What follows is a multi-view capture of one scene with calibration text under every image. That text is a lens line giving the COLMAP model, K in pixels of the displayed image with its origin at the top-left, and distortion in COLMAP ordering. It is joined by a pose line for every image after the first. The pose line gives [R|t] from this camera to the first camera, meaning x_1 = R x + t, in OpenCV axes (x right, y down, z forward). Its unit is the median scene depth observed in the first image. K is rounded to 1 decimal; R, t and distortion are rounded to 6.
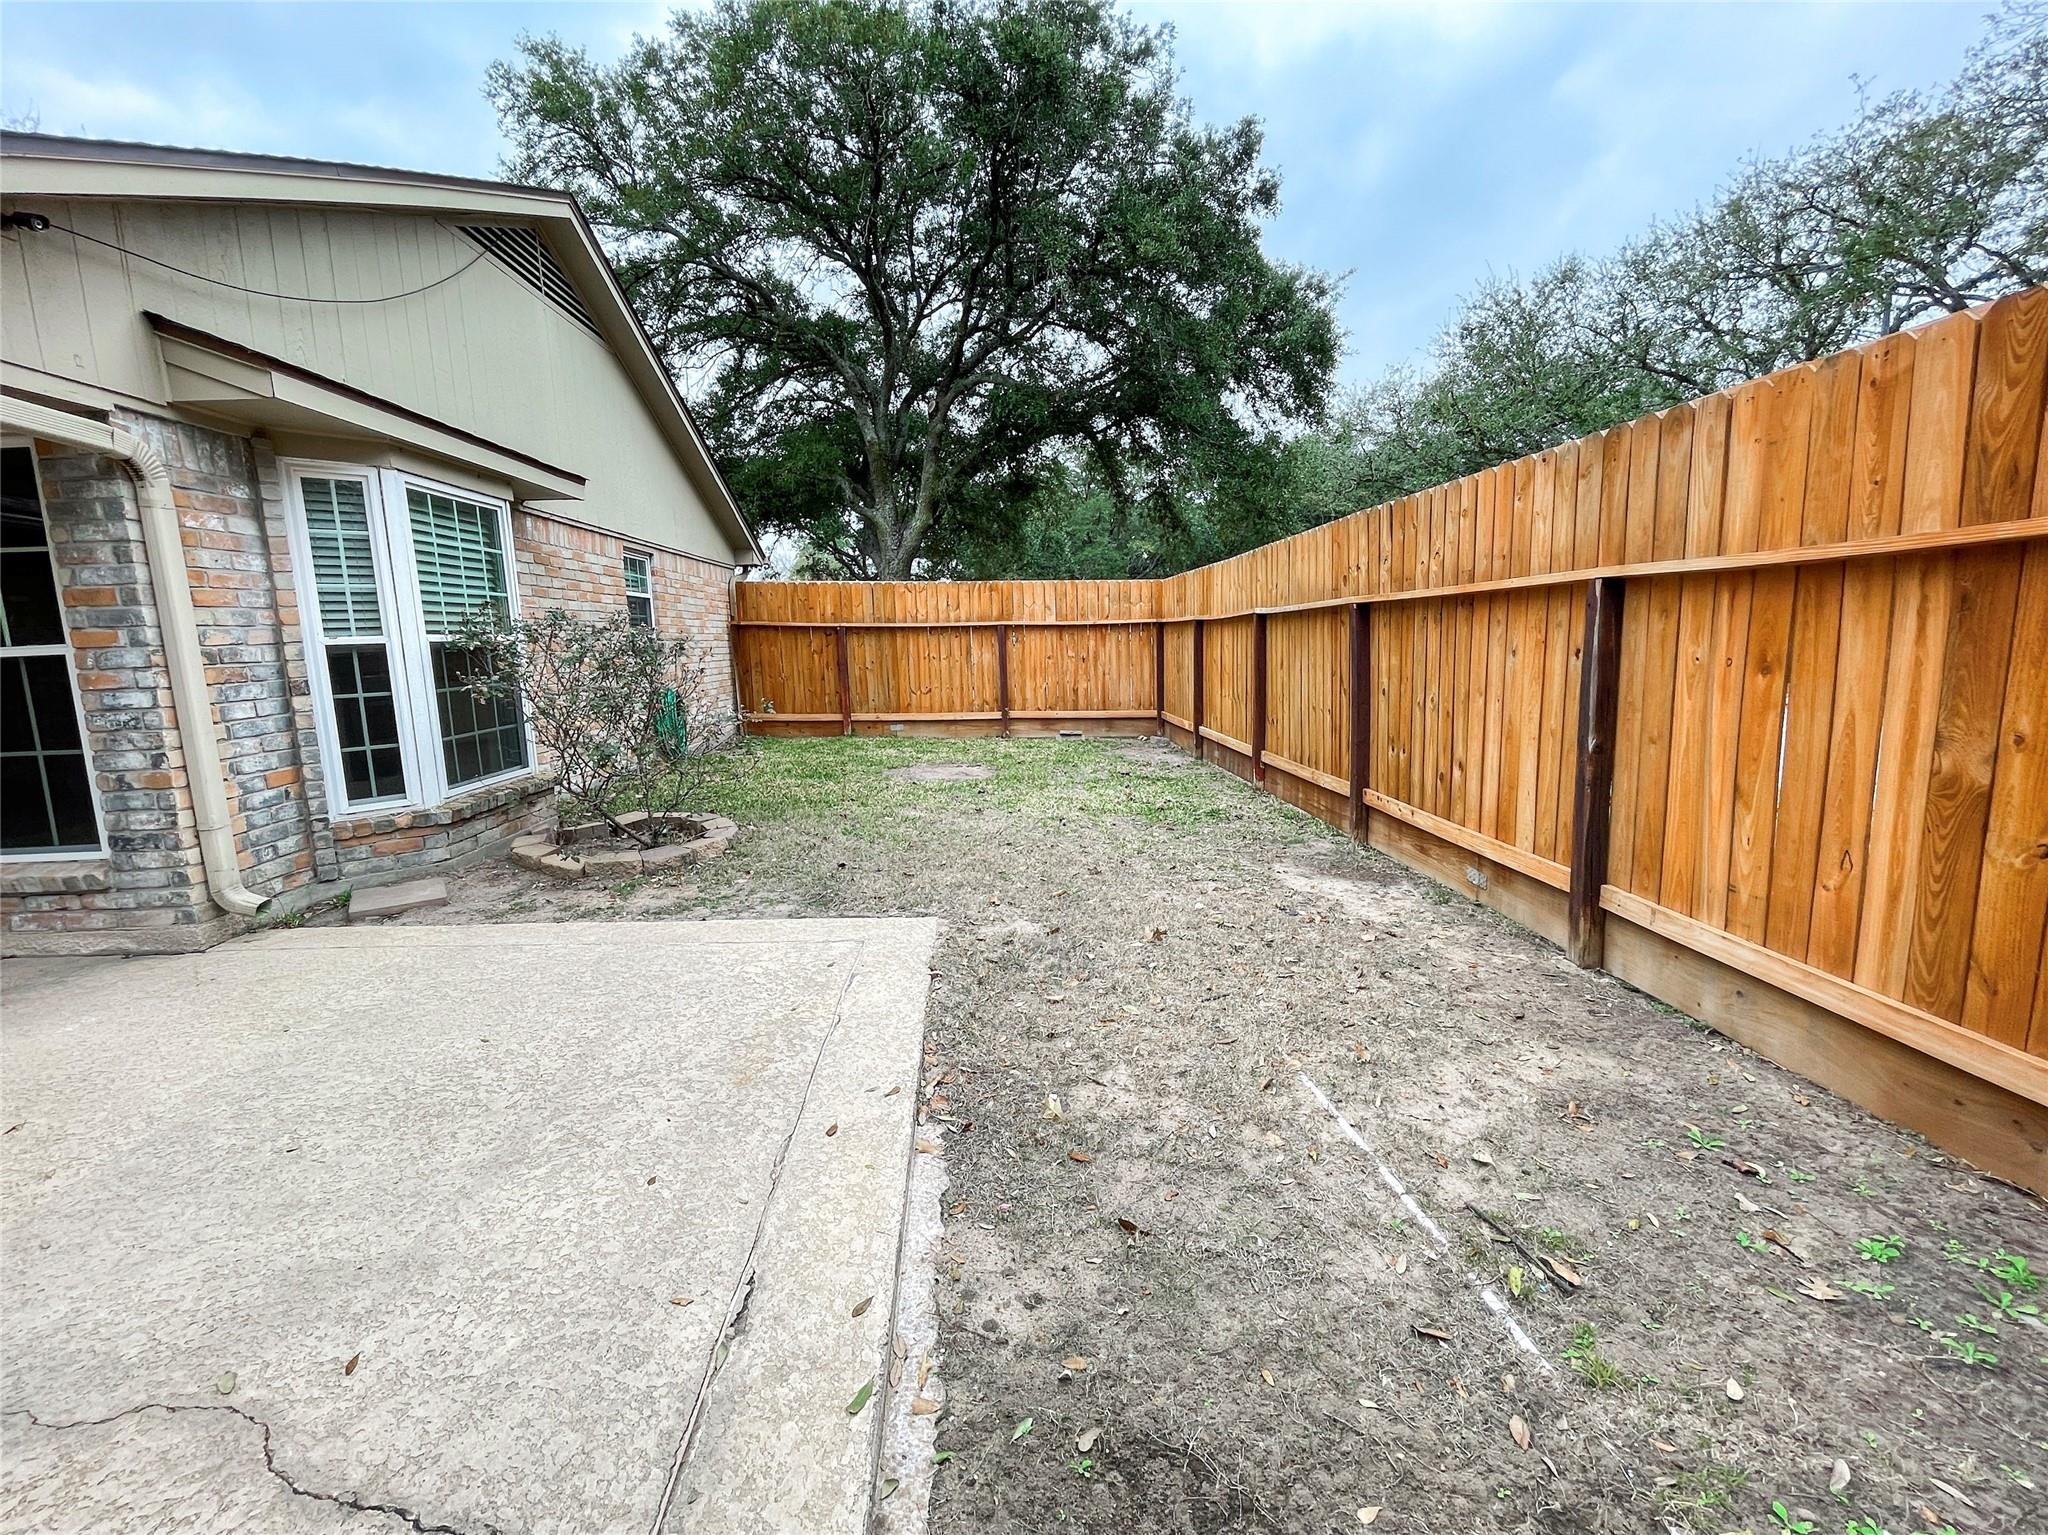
lens RADIAL K [[848.0, 0, 1017.0], [0, 848.0, 759.3], [0, 0, 1]] dist [-0.002364, -0.000056]
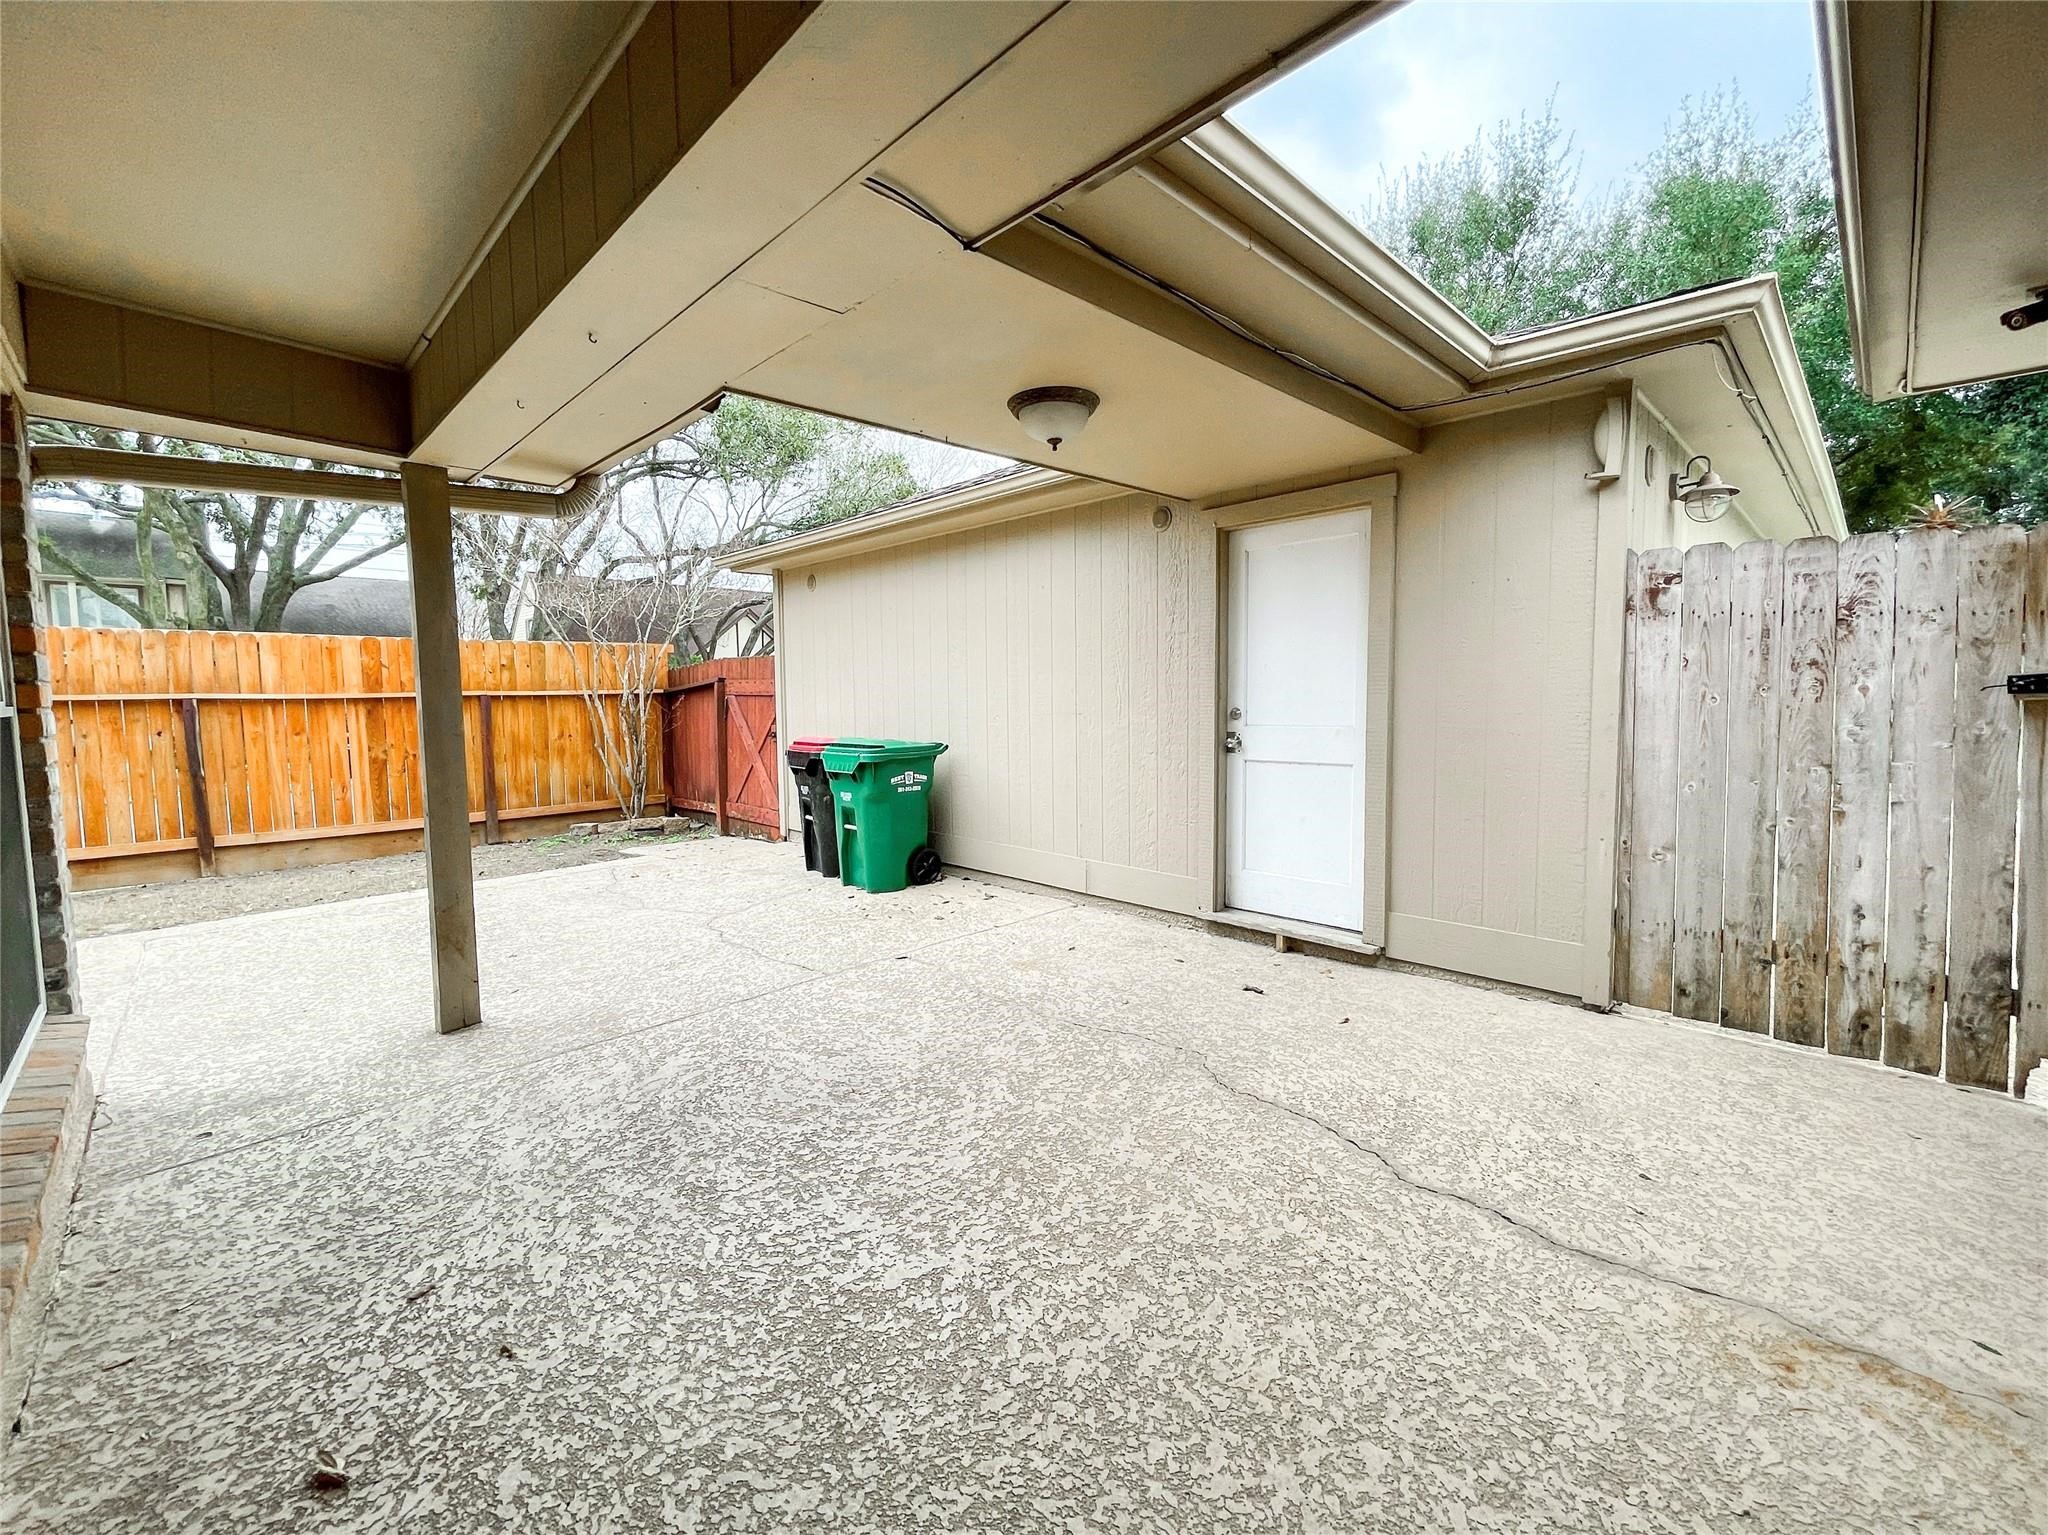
lens RADIAL K [[848.0, 0, 1017.0], [0, 848.0, 759.3], [0, 0, 1]] dist [-0.002364, -0.000056]
pose [[-0.663913, -0.015468, 0.747650, -1.688405], [0.137959, 0.980092, 0.142784, -0.054677], [-0.734974, 0.197941, -0.648561, 0.631245]]
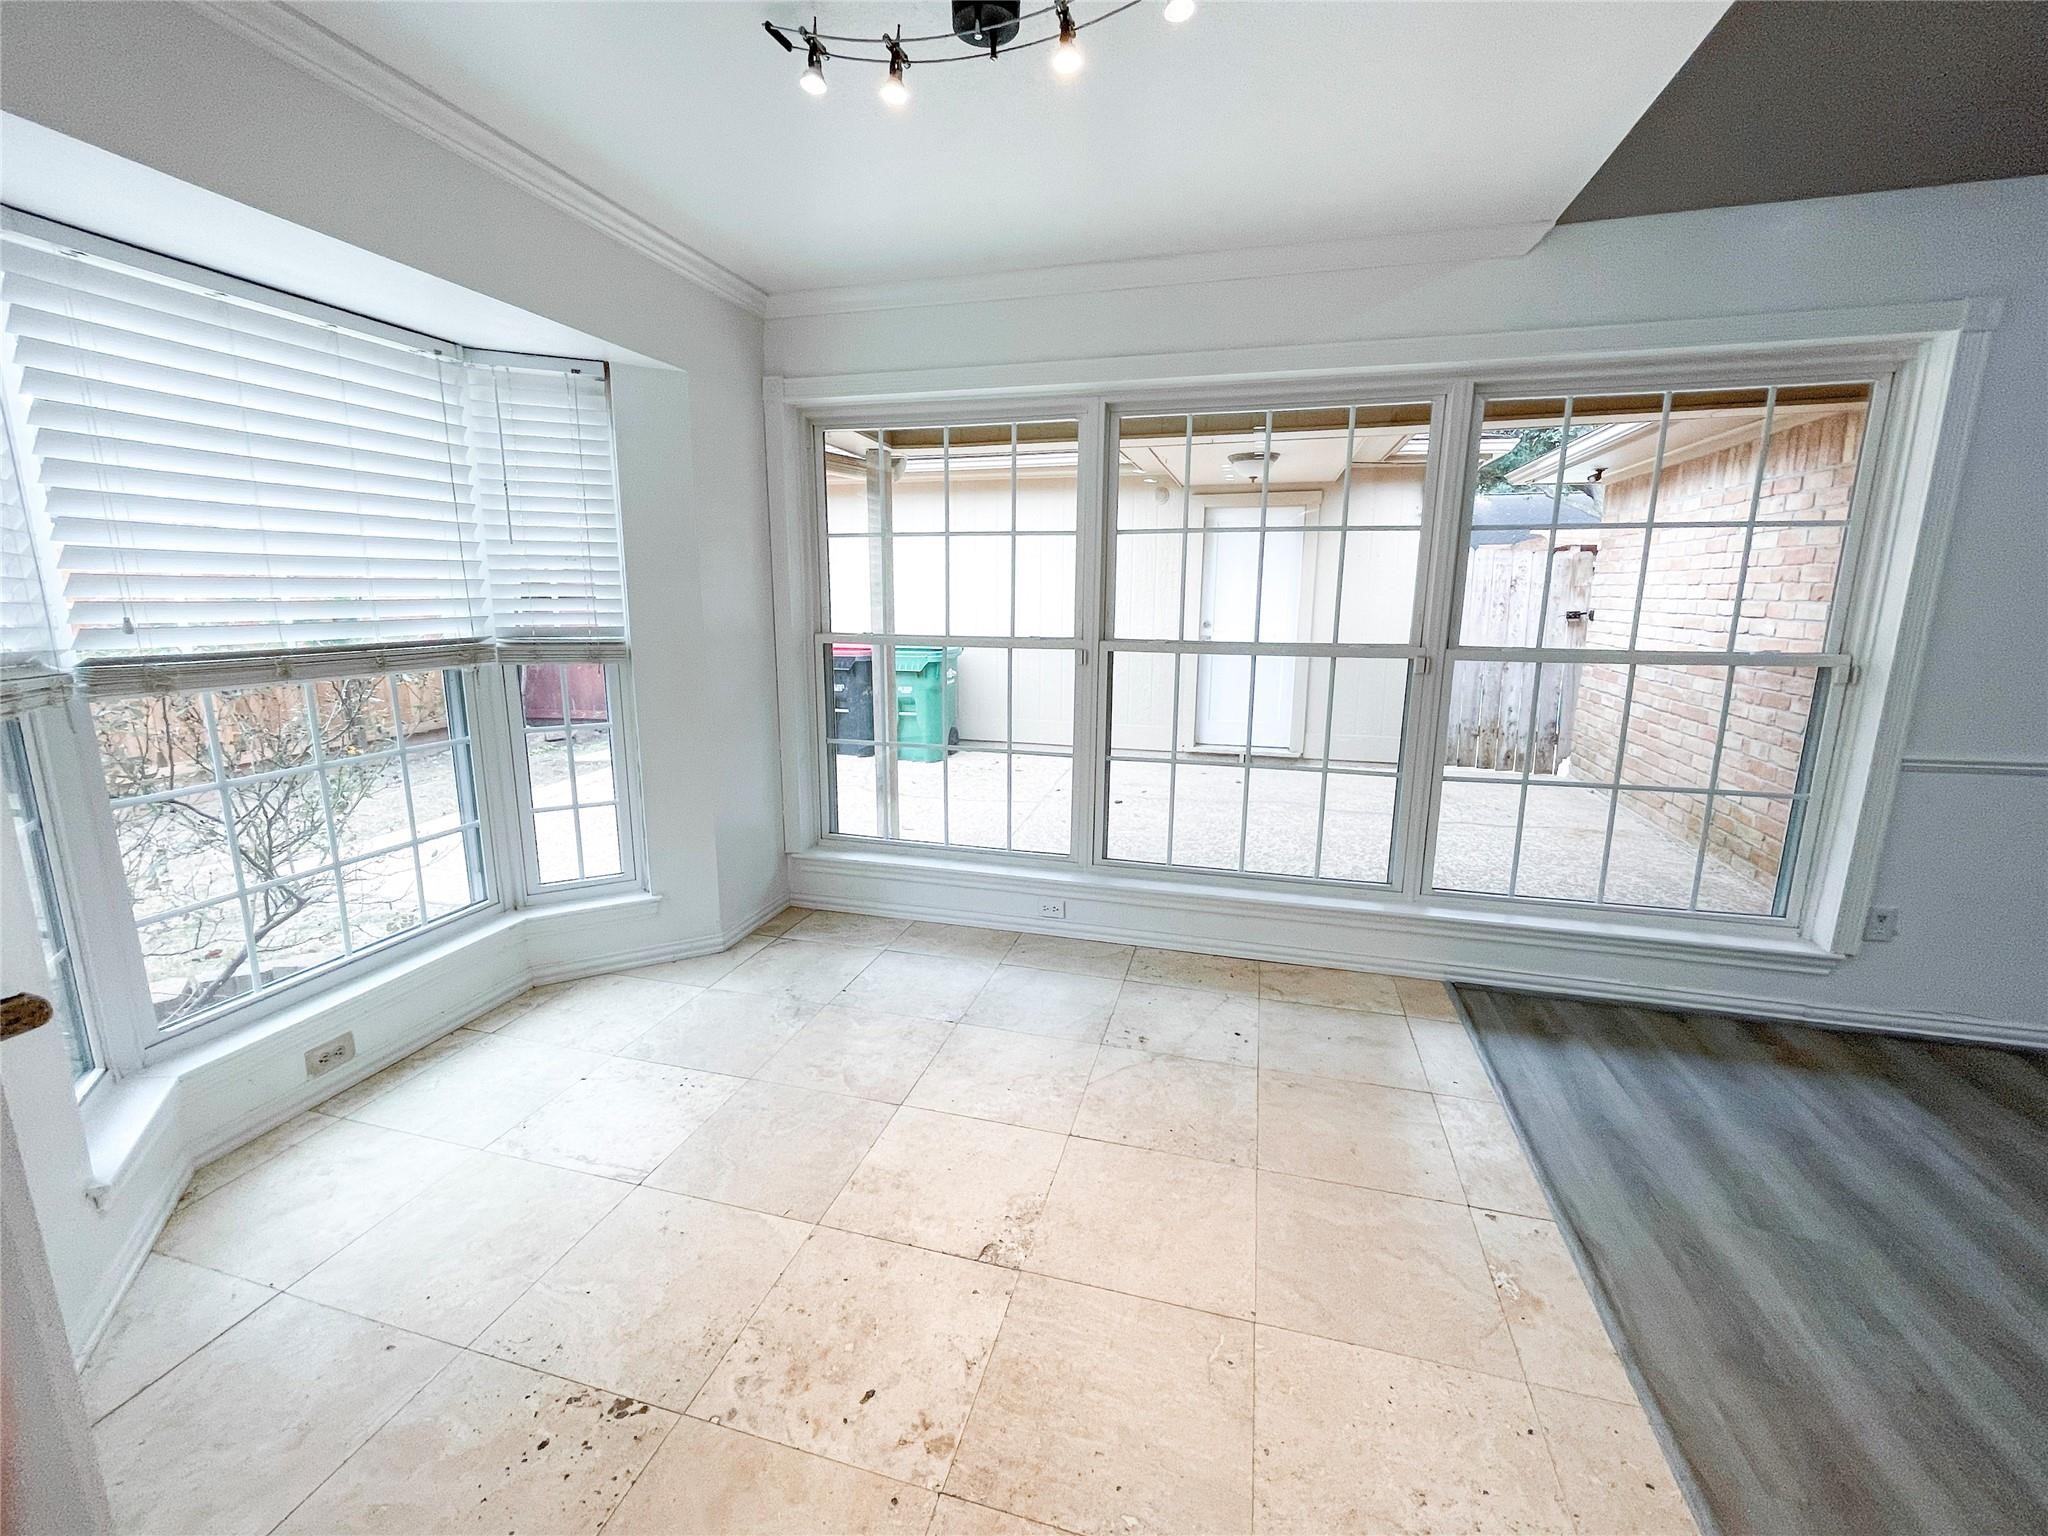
lens RADIAL K [[864.4, 0, 1018.2], [0, 864.4, 760.0], [0, 0, 1]] dist [-0.000915, -0.000185]
pose [[-0.950065, -0.031030, 0.310506, -1.312615], [0.072390, 0.945984, 0.316030, -0.219622], [-0.303540, 0.322726, -0.896500, 1.401451]]
